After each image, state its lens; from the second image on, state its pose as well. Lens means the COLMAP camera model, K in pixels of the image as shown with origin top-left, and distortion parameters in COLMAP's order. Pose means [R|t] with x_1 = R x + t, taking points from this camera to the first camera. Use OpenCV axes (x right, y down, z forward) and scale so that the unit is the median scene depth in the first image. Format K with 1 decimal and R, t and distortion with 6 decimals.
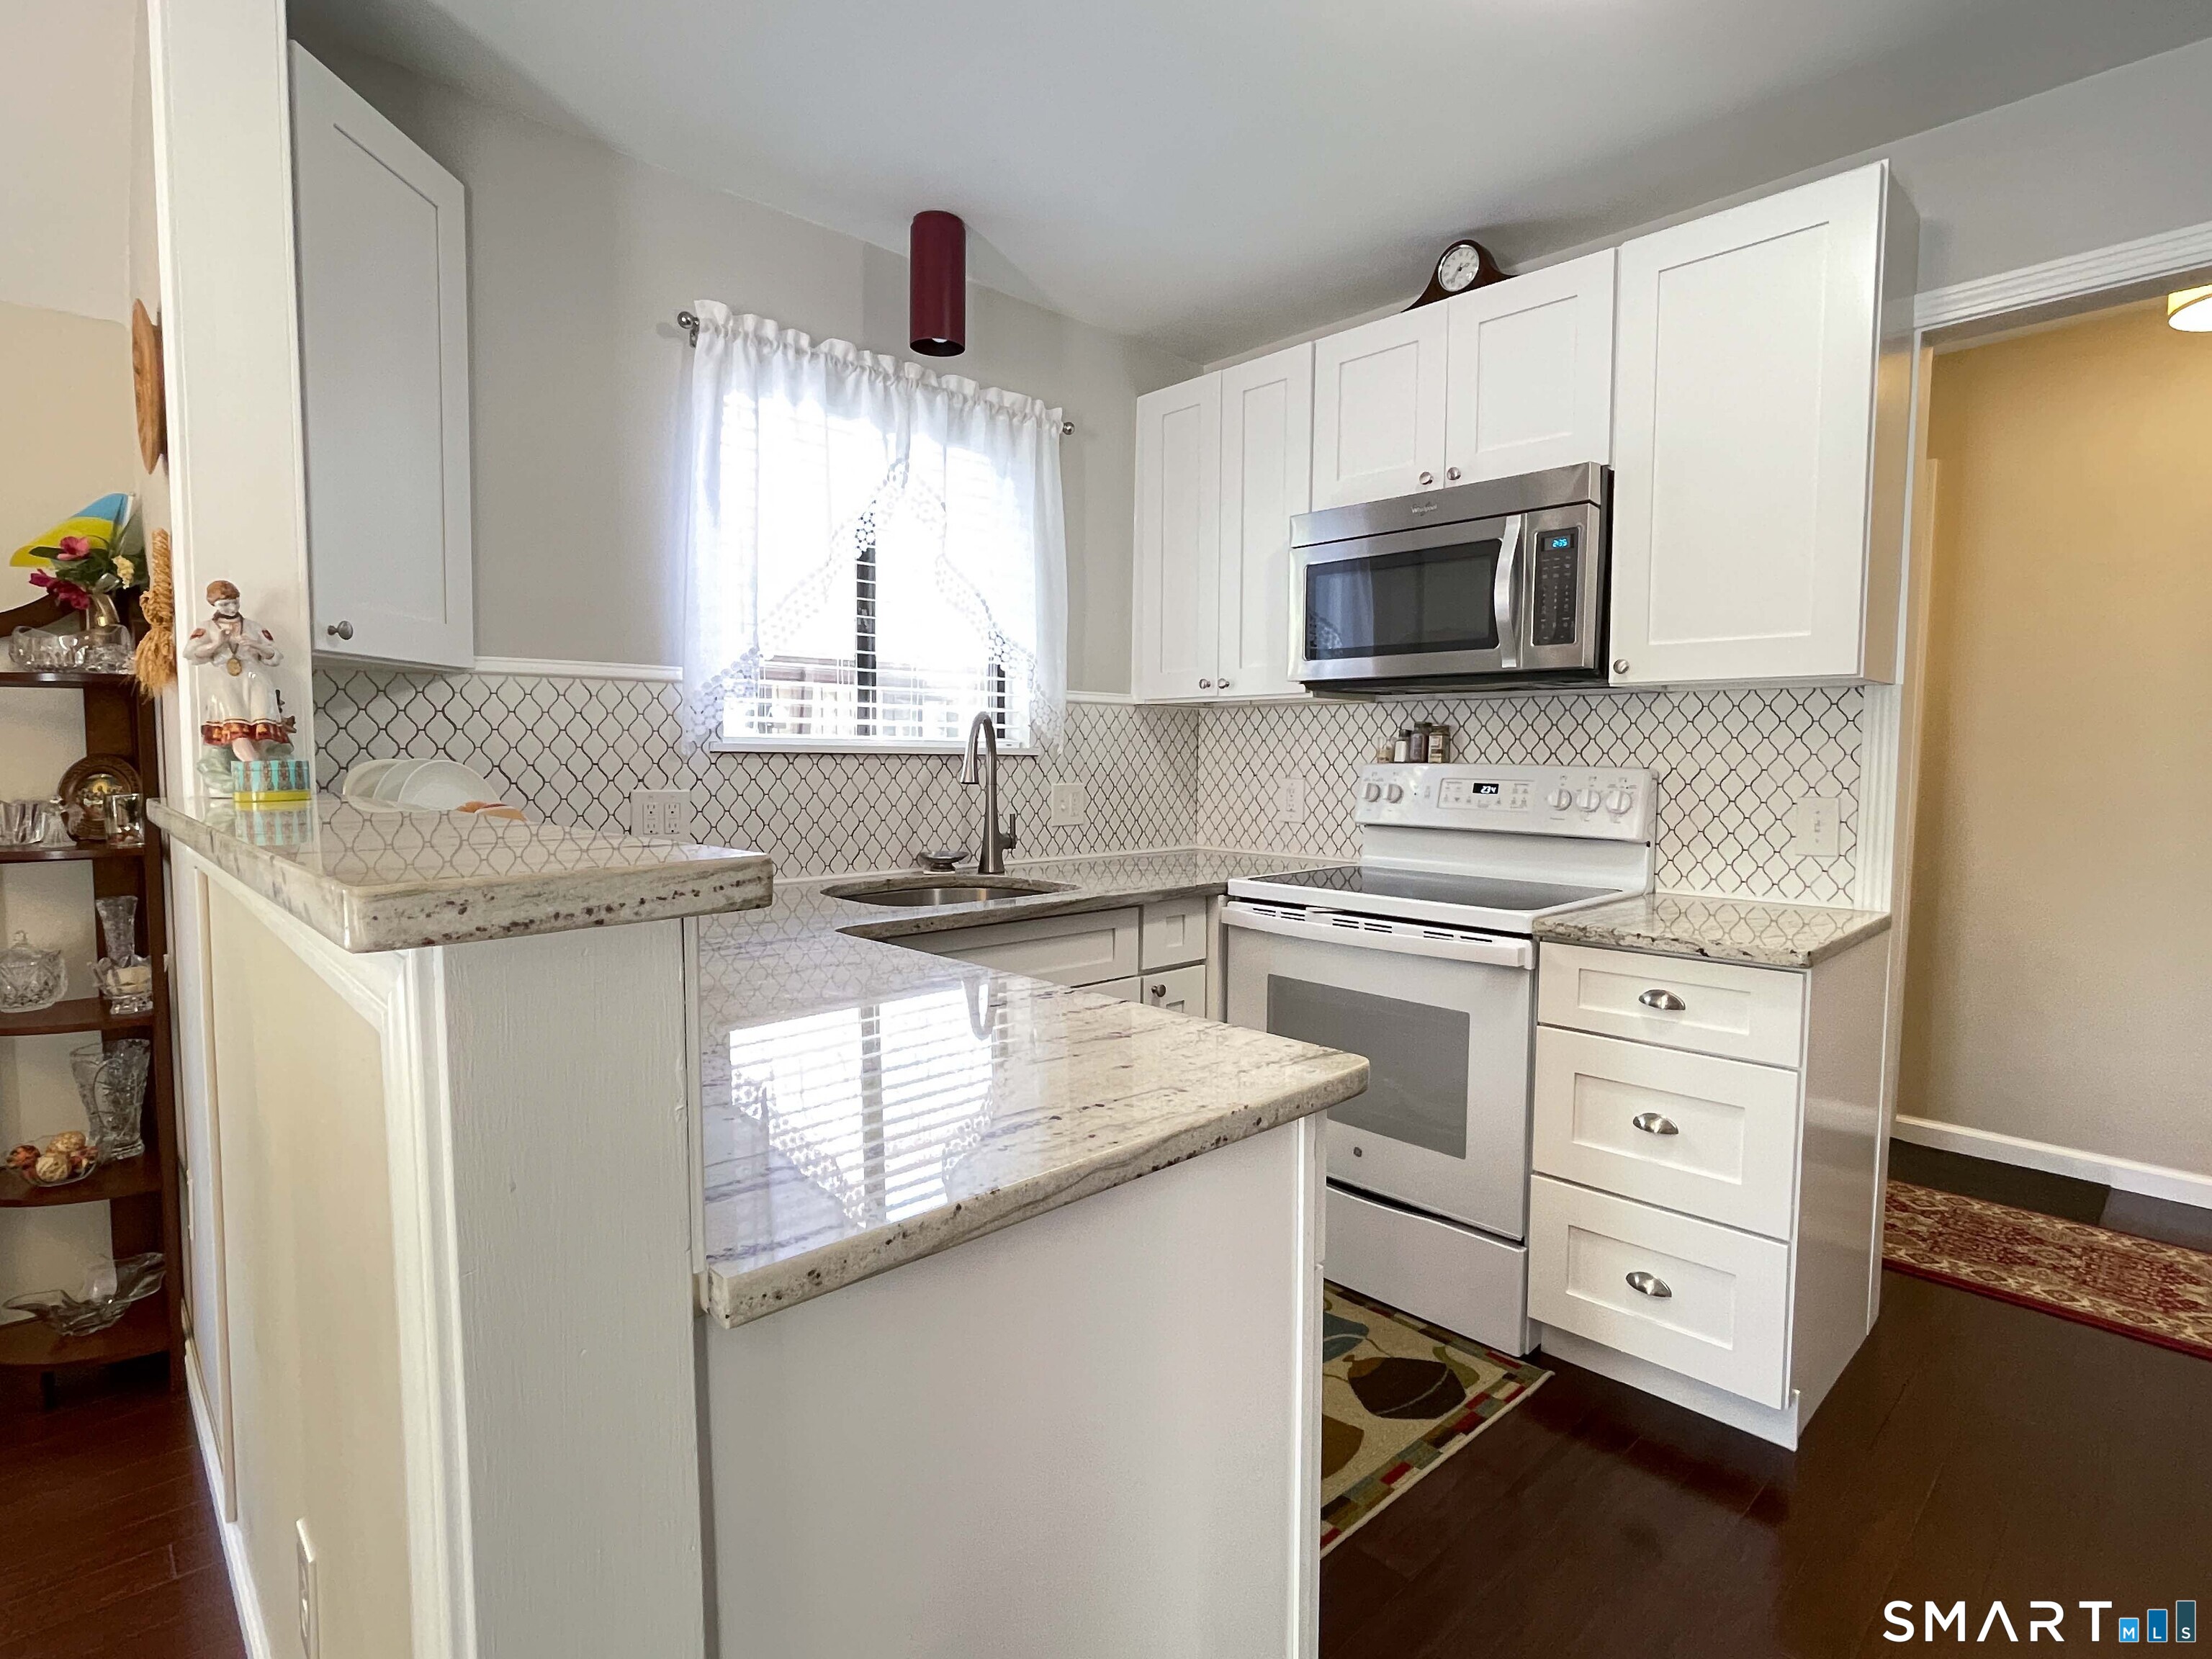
lens RADIAL K [[1092.8, 0, 1108.2], [0, 1092.8, 826.9], [0, 0, 1]] dist [-0.002852, -0.001045]
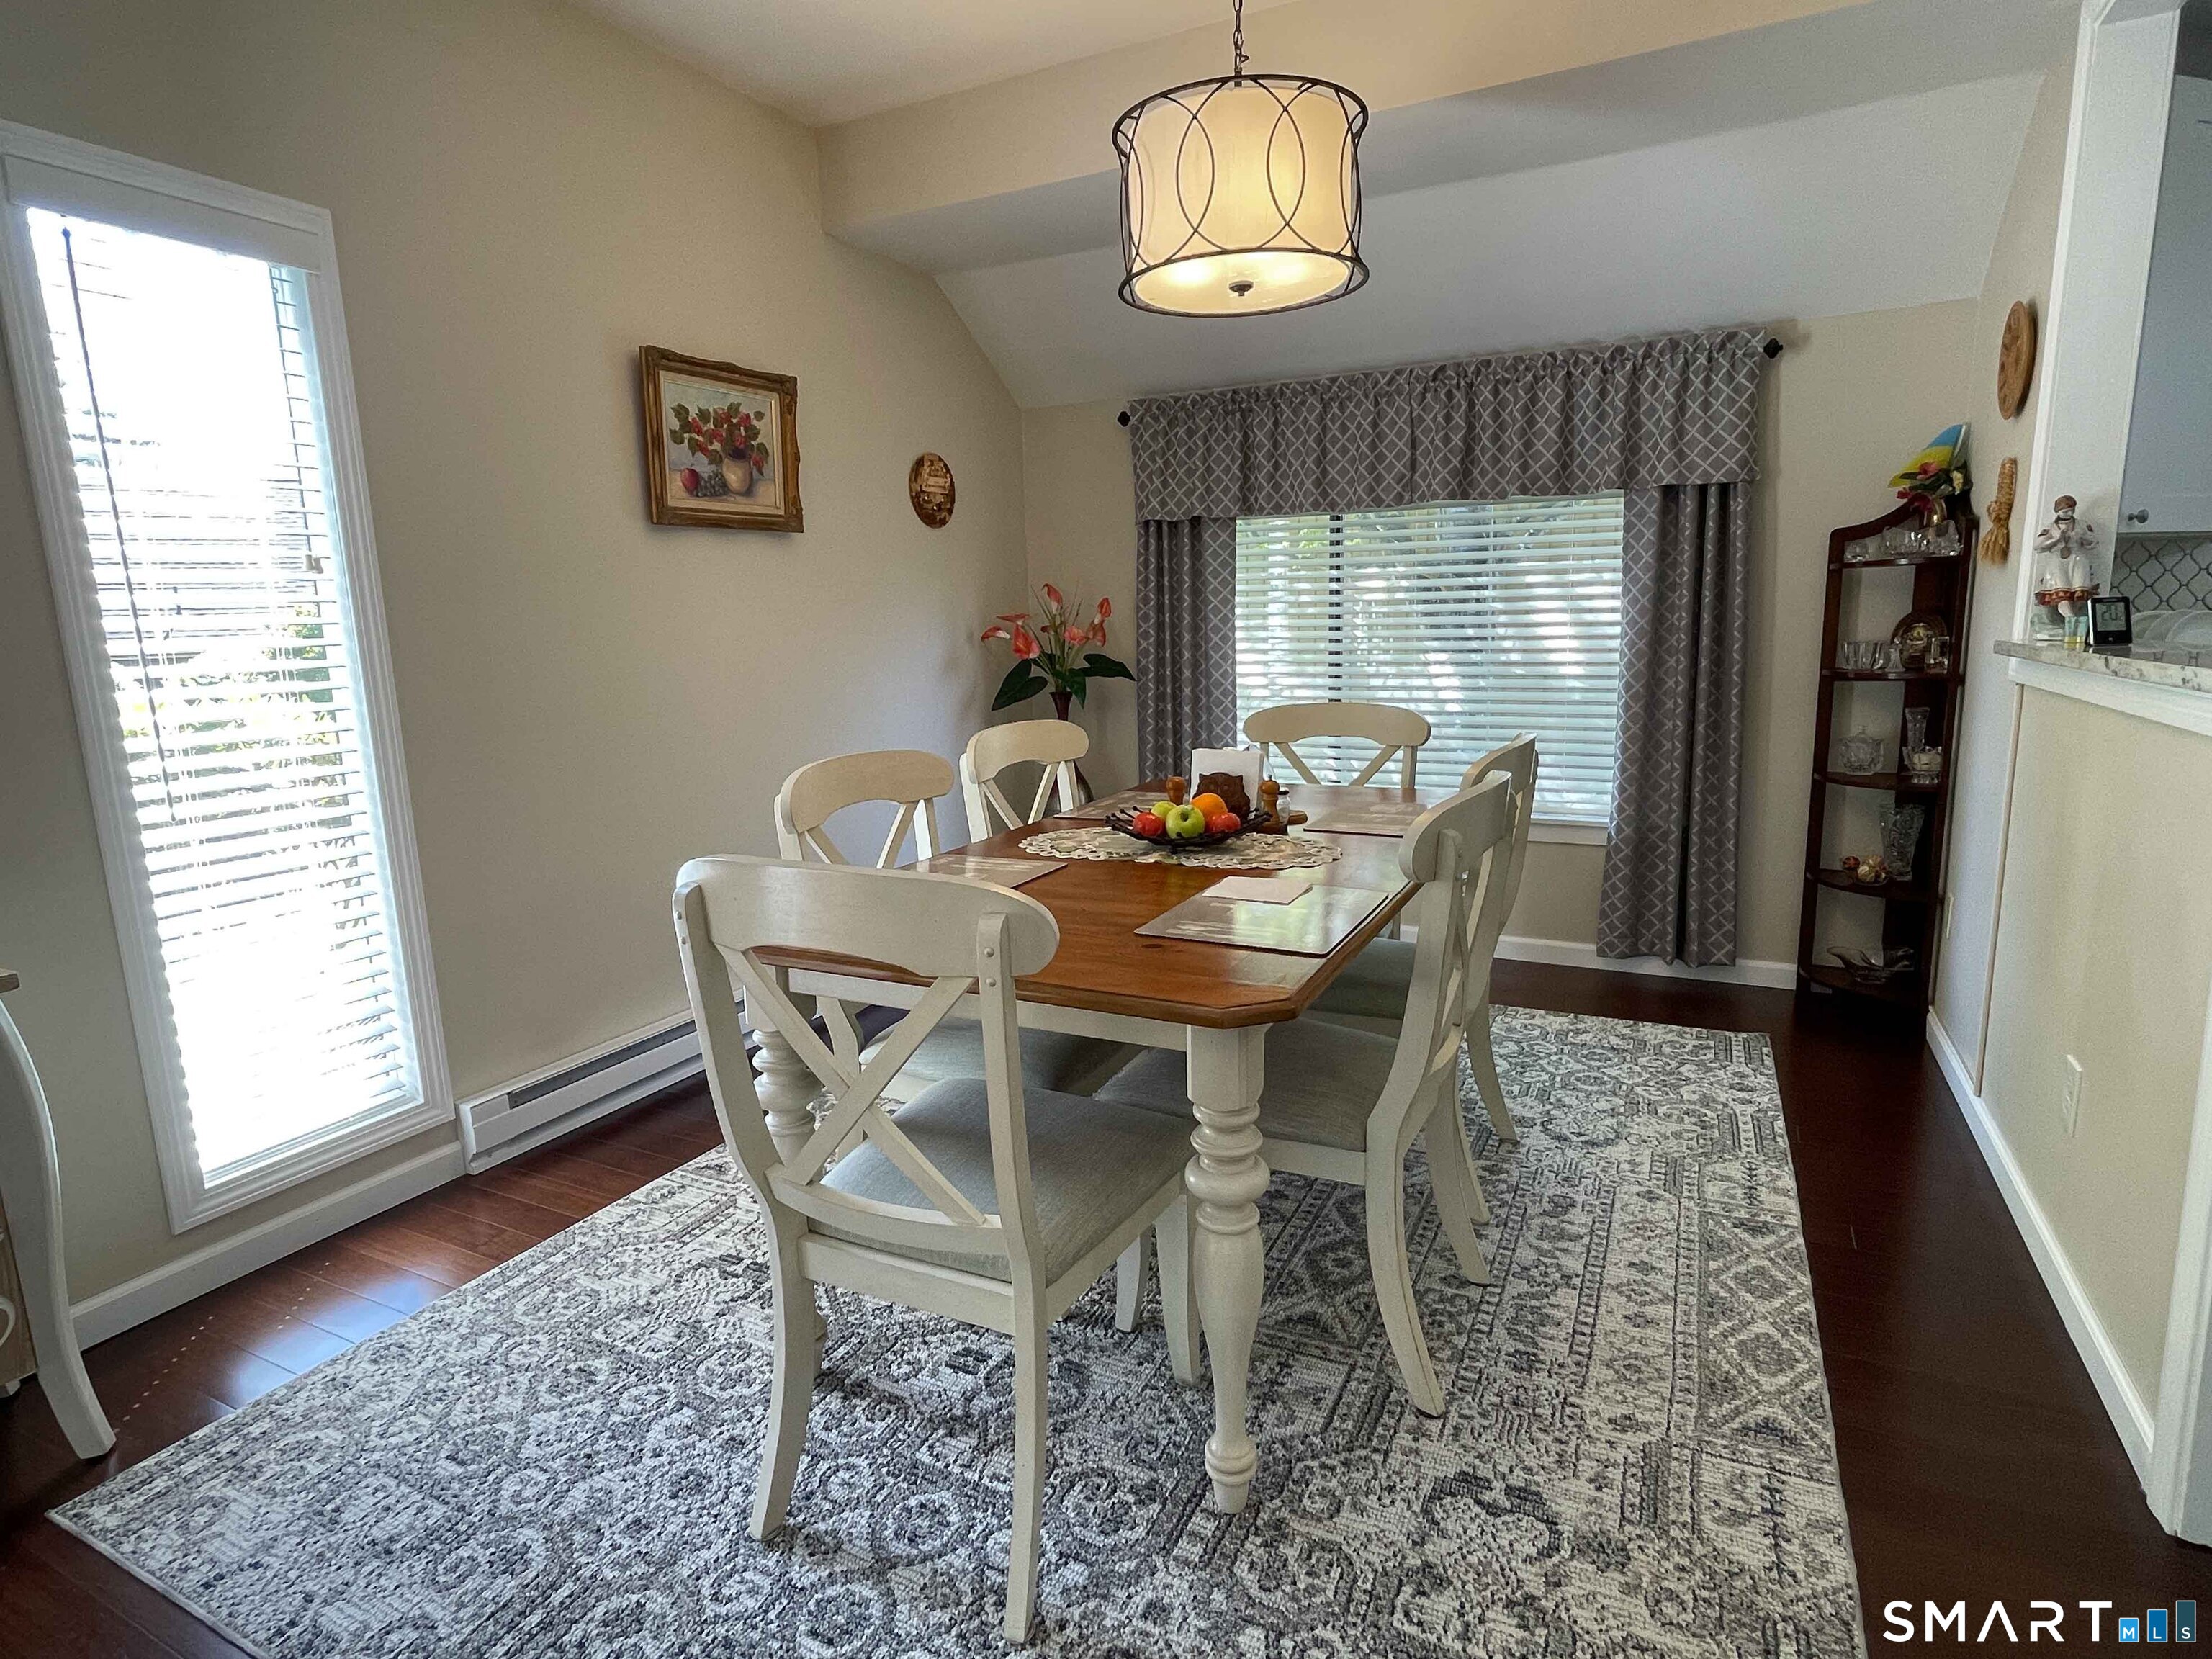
lens RADIAL K [[1175.0, 0, 1118.5], [0, 1175.0, 821.6], [0, 0, 1]] dist [0.001290, 0.000538]
pose [[0.334059, 0.150415, -0.930473, 0.207236], [-0.032659, 0.988439, 0.148060, 0.014478], [0.941986, -0.019072, 0.335109, -0.489045]]
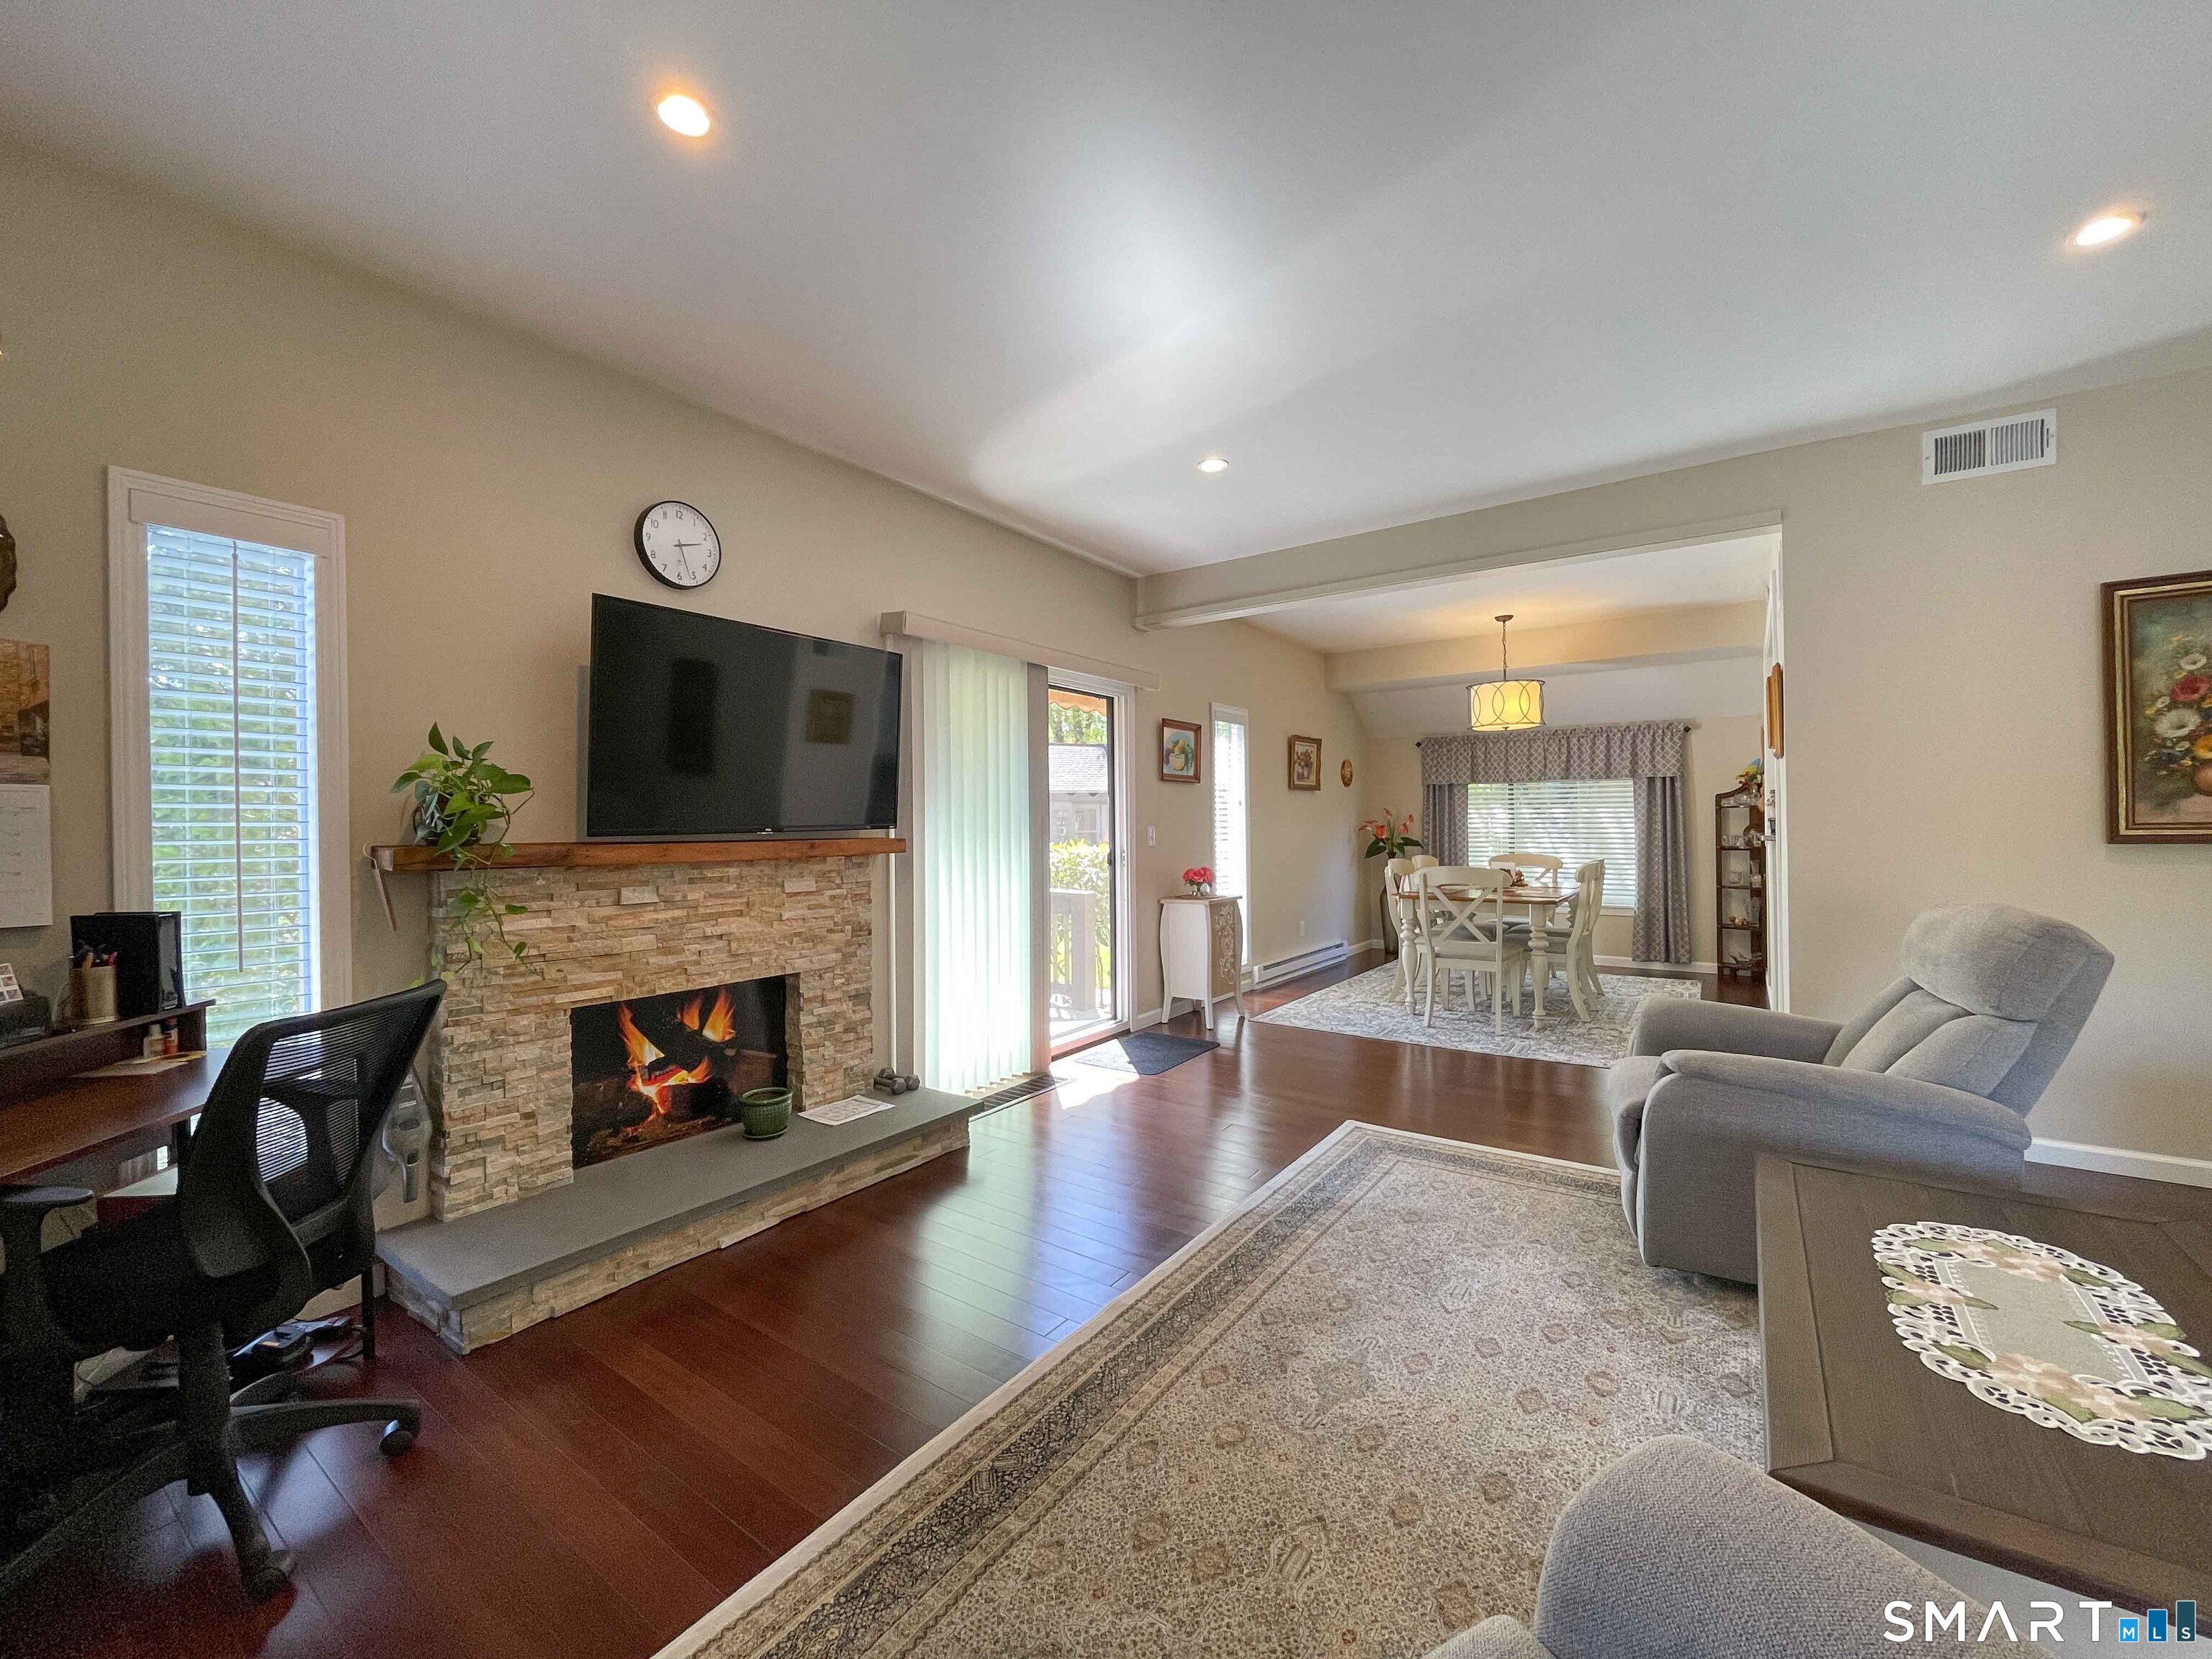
lens RADIAL K [[910.9, 0, 1101.0], [0, 910.9, 824.6], [0, 0, 1]] dist [-0.000039, -0.002766]
pose [[0.184487, -0.006508, -0.982813, 1.646721], [-0.051762, 0.998526, -0.016329, 0.097173], [0.981471, 0.053884, 0.183878, -1.683940]]
